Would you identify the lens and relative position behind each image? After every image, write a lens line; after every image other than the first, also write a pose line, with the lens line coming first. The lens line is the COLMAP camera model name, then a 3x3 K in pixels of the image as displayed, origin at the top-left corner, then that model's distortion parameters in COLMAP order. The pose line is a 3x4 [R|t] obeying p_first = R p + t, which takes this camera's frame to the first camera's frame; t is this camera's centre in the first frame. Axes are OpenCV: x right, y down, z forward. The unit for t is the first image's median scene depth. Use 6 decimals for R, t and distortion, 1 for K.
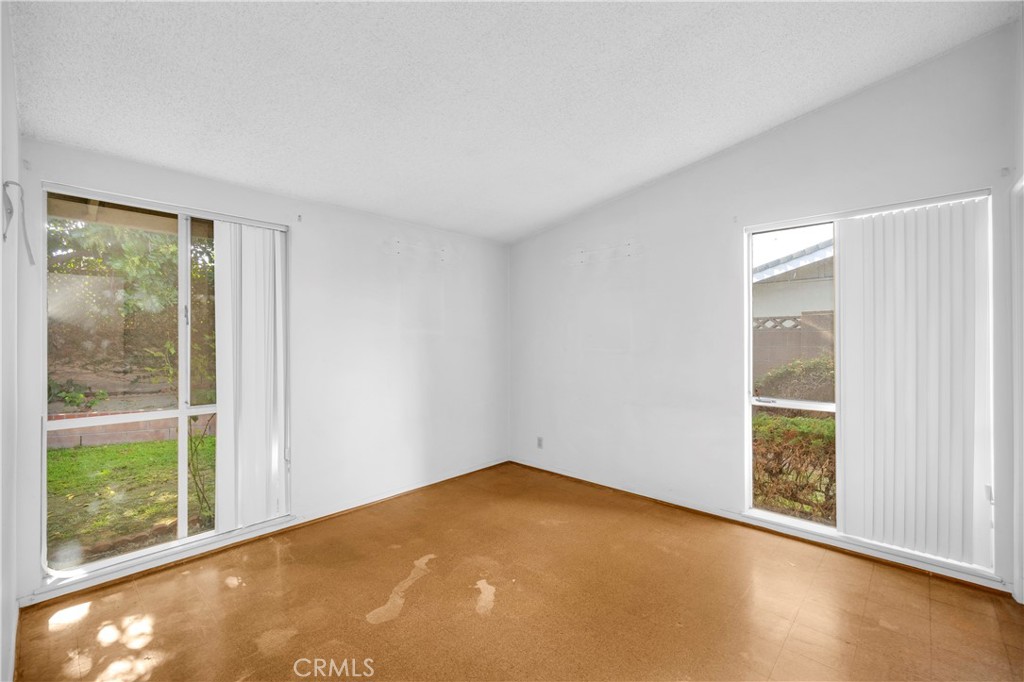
lens RADIAL K [[434.2, 0, 512.3], [0, 434.2, 337.7], [0, 0, 1]] dist [-0.002249, -0.000465]
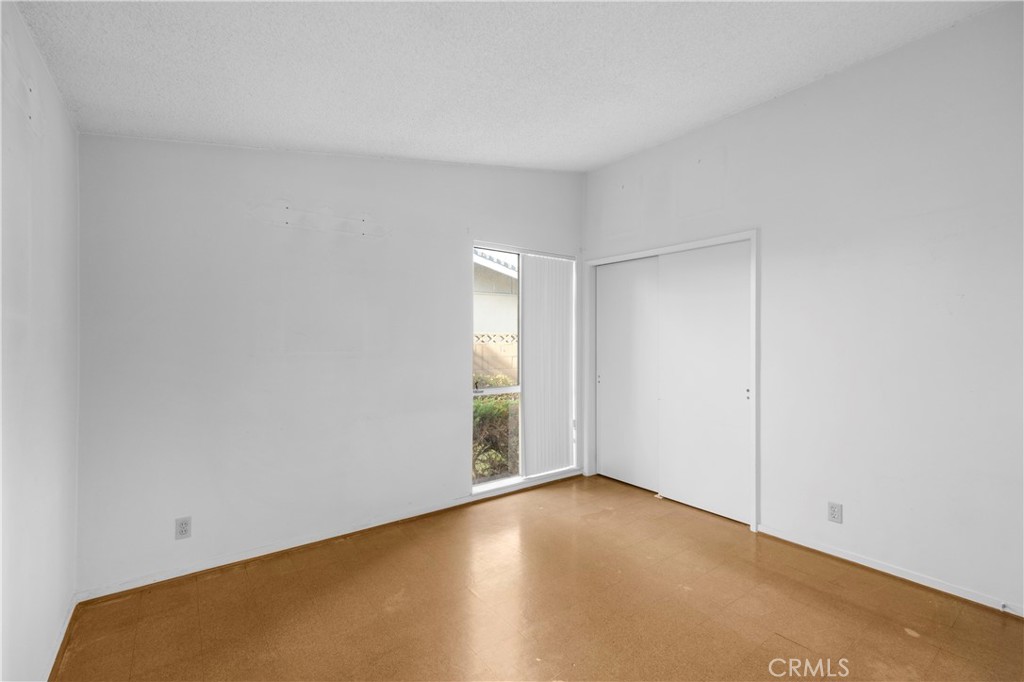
lens RADIAL K [[434.2, 0, 511.7], [0, 434.2, 342.9], [0, 0, 1]] dist [-0.002249, -0.000465]
pose [[0.176143, 0.002108, 0.984362, -0.546552], [0.004137, 0.999987, -0.002882, 0.017341], [-0.984356, 0.004580, 0.176132, 0.682766]]
